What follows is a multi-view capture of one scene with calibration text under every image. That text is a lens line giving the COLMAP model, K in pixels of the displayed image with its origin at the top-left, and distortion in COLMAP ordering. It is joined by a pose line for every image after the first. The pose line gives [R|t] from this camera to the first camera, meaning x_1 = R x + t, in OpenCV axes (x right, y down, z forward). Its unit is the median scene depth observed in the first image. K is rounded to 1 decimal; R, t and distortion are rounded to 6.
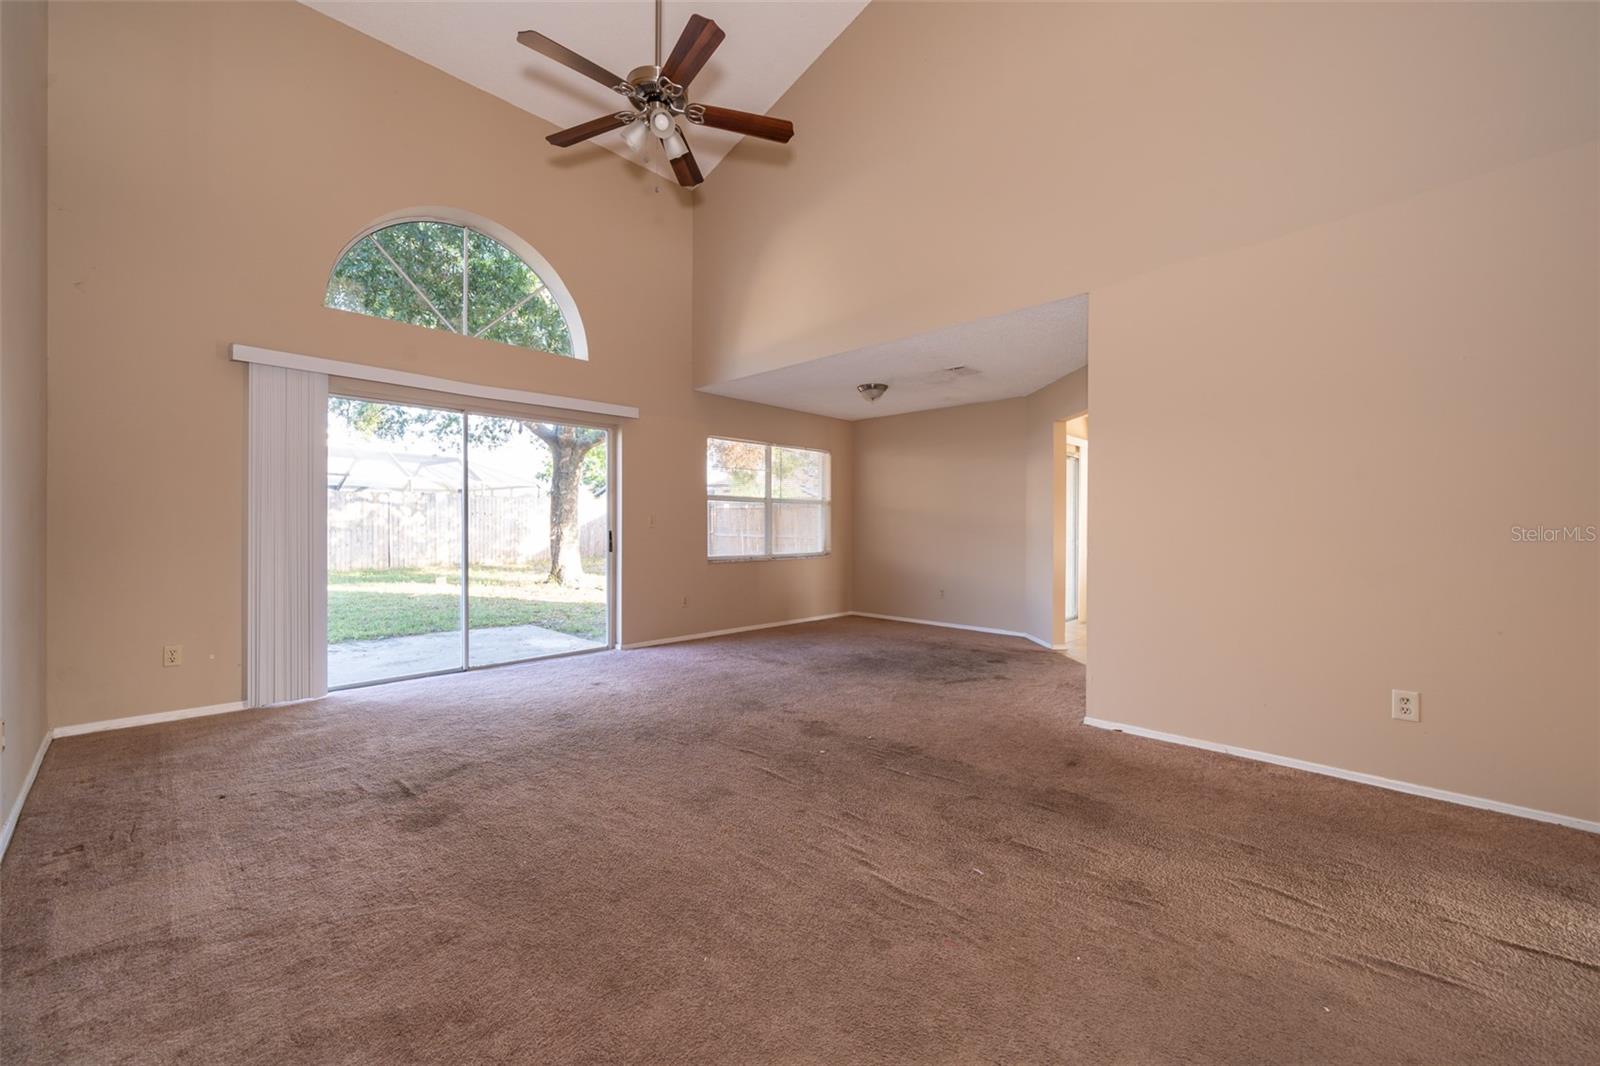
lens RADIAL K [[626.5, 0, 802.0], [0, 626.5, 527.8], [0, 0, 1]] dist [0.000657, 0.000015]
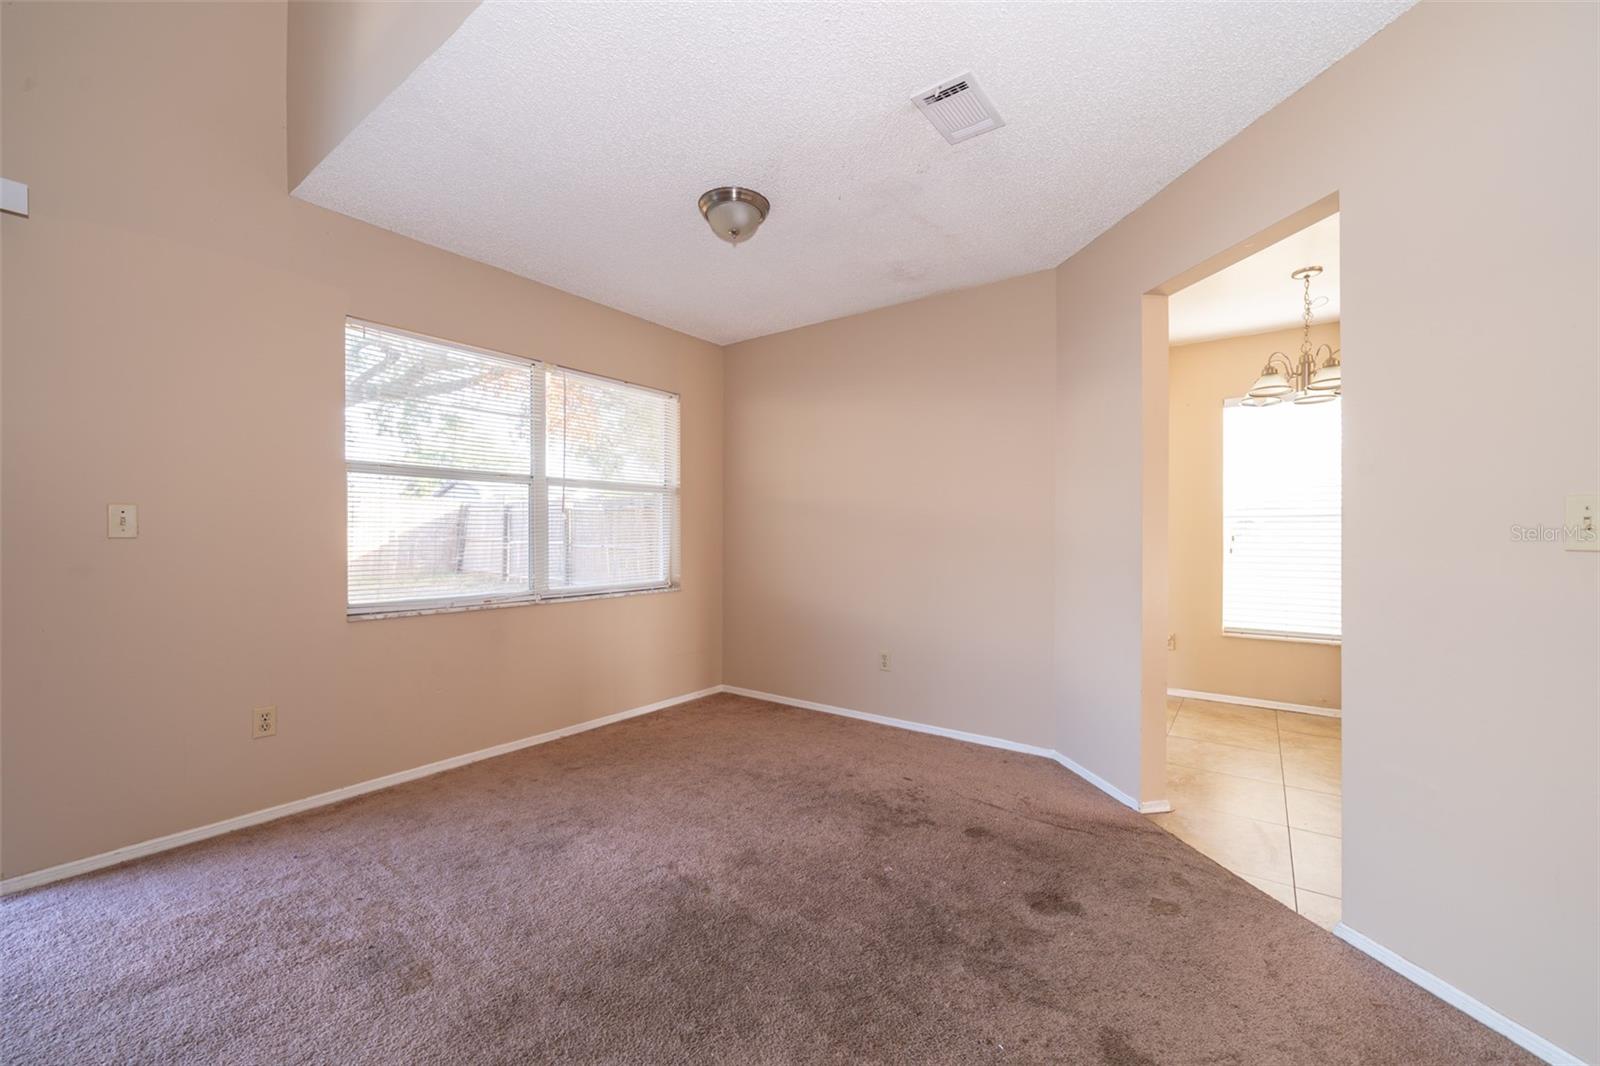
lens RADIAL K [[631.5, 0, 798.8], [0, 631.5, 542.8], [0, 0, 1]] dist [-0.000188, -0.000027]
pose [[0.992105, -0.003626, 0.125358, 0.096717], [0.002264, 0.999937, 0.011007, -0.000393], [-0.125390, -0.010637, 0.992050, 0.543777]]
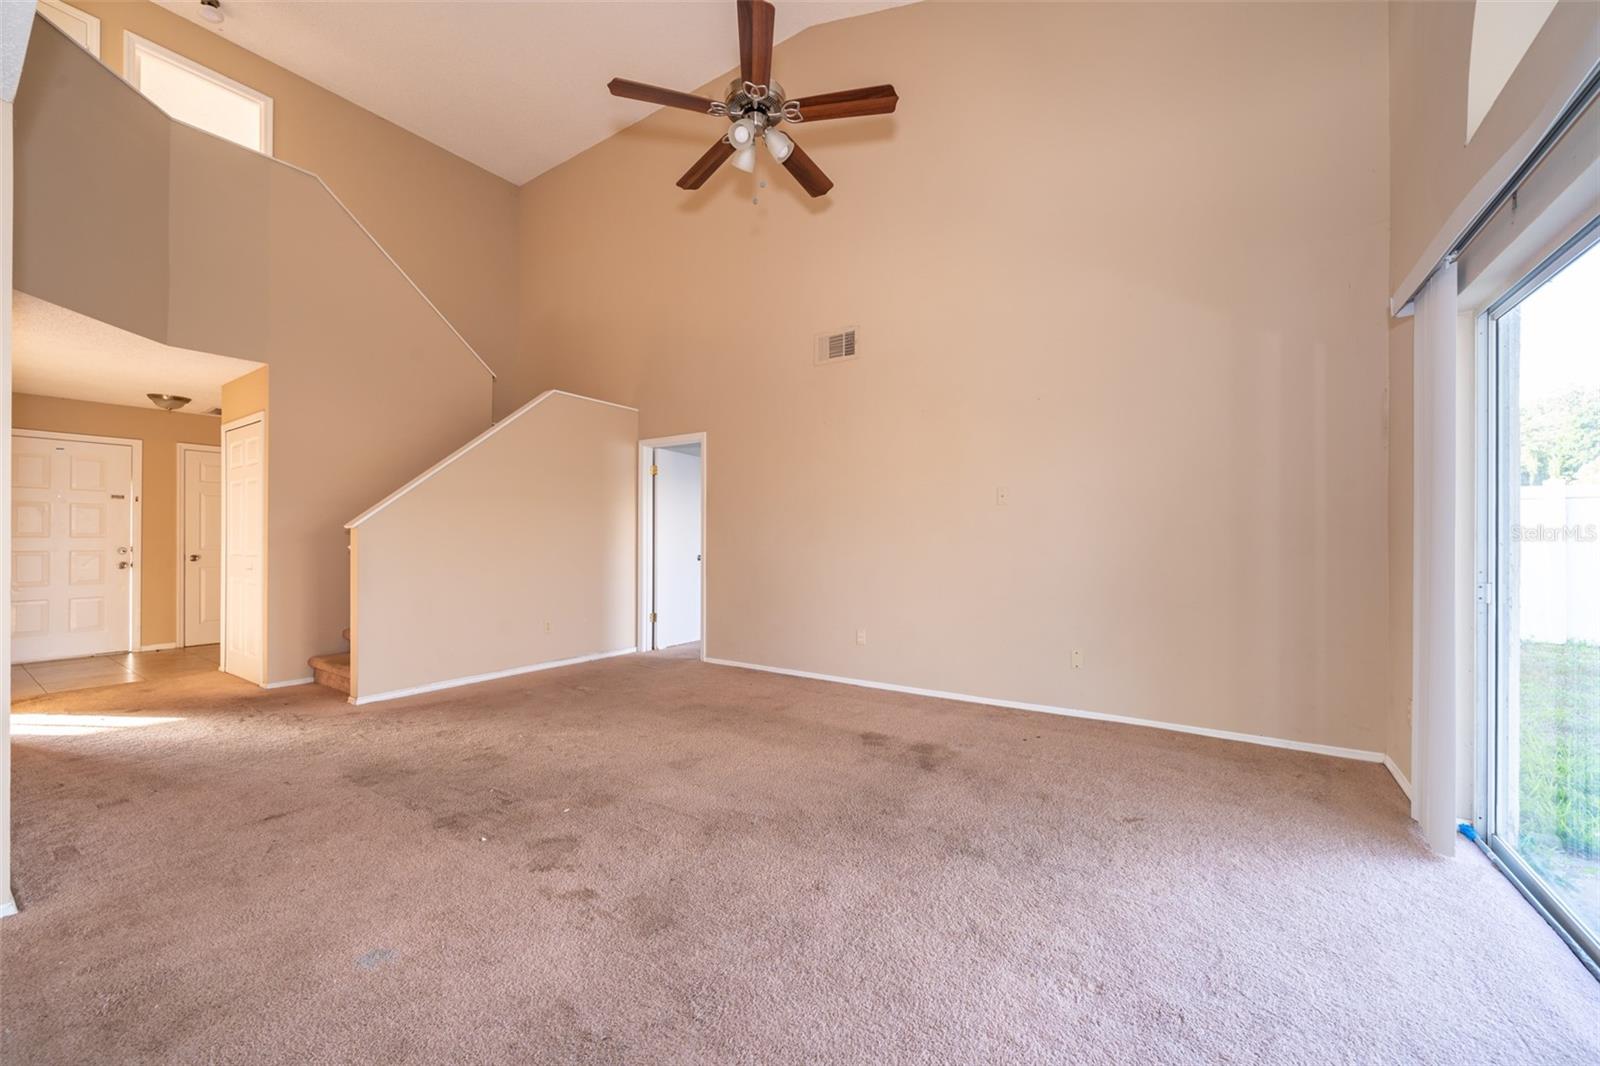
lens RADIAL K [[613.5, 0, 800.0], [0, 613.5, 533.0], [0, 0, 1]] dist [0.001008, 0.000069]
pose [[-0.986995, -0.007987, -0.160555, -0.070408], [-0.006984, 0.999952, -0.006813, -0.006121], [0.160602, -0.005603, -0.987003, 0.921771]]
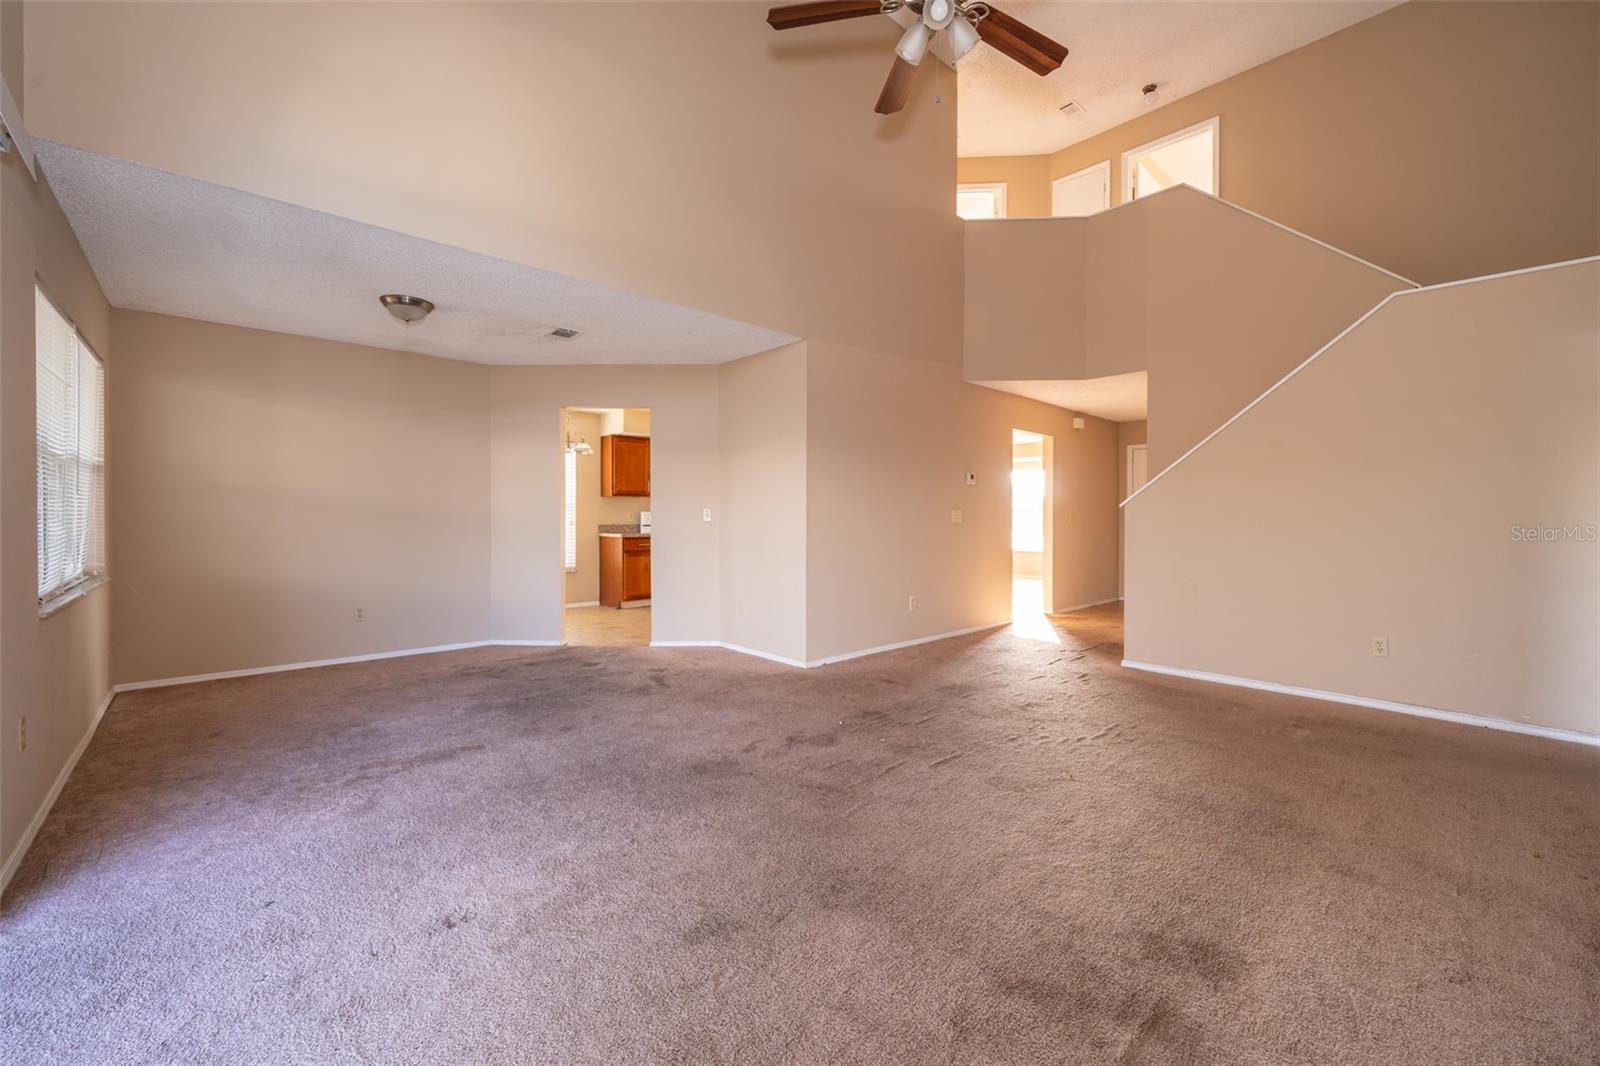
lens RADIAL K [[633.0, 0, 800.1], [0, 633.0, 518.3], [0, 0, 1]] dist [-0.000258, -0.000001]
pose [[0.064633, -0.005399, 0.997895, -0.493523], [0.001025, 0.999985, 0.005344, -0.004304], [-0.997909, 0.000677, 0.064637, 0.526667]]
